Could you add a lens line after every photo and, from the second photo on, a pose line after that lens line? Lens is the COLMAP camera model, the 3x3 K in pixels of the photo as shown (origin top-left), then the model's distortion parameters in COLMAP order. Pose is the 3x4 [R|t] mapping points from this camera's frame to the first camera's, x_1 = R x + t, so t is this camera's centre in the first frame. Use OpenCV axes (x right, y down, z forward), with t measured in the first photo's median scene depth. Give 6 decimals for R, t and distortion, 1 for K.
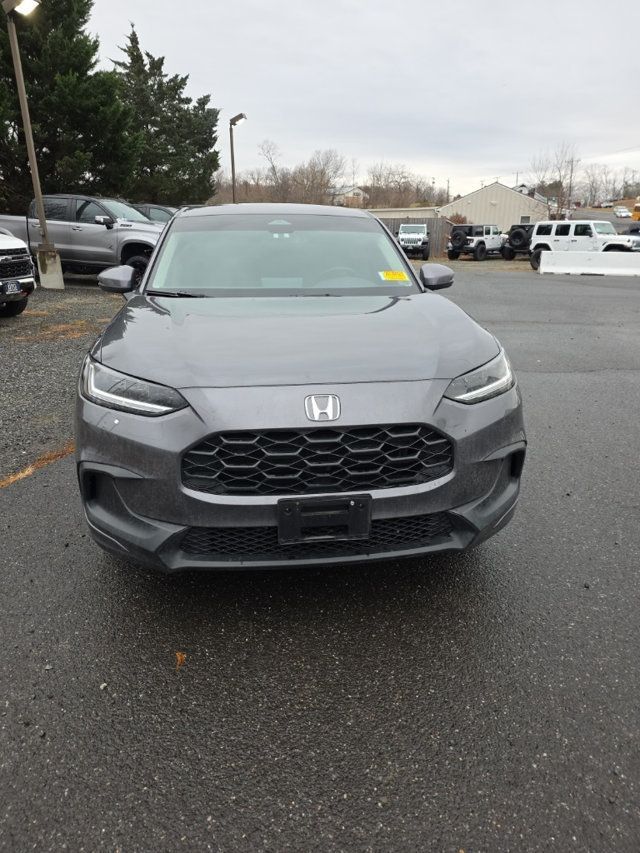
lens RADIAL K [[574.6, 0, 313.2], [0, 574.6, 428.8], [0, 0, 1]] dist [0.038267, -0.021515]
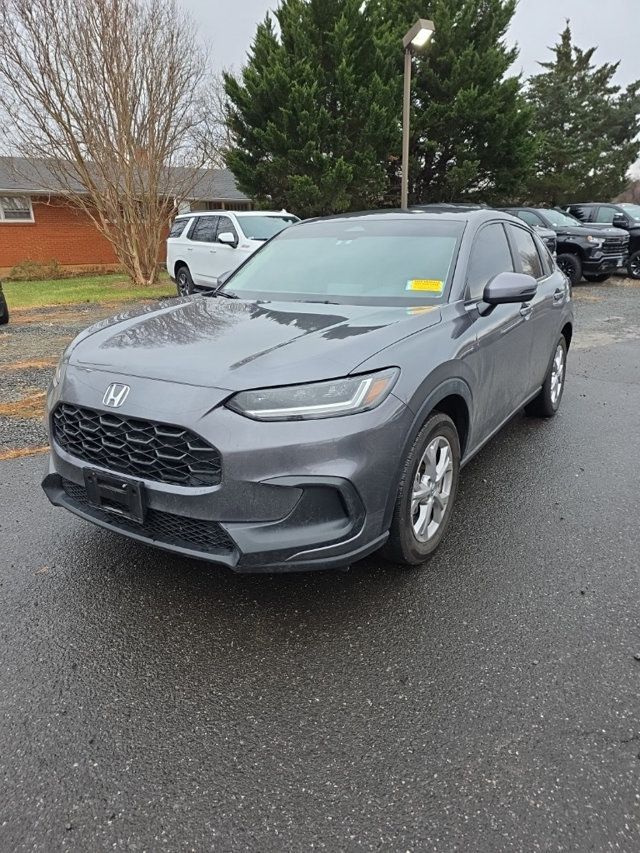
lens RADIAL K [[574.6, 0, 316.3], [0, 574.6, 425.5], [0, 0, 1]] dist [0.038267, -0.021515]
pose [[0.761491, 0.184639, -0.621321, 0.100538], [-0.190538, 0.979983, 0.057699, -0.011703], [0.619538, 0.074448, 0.781428, 0.034506]]
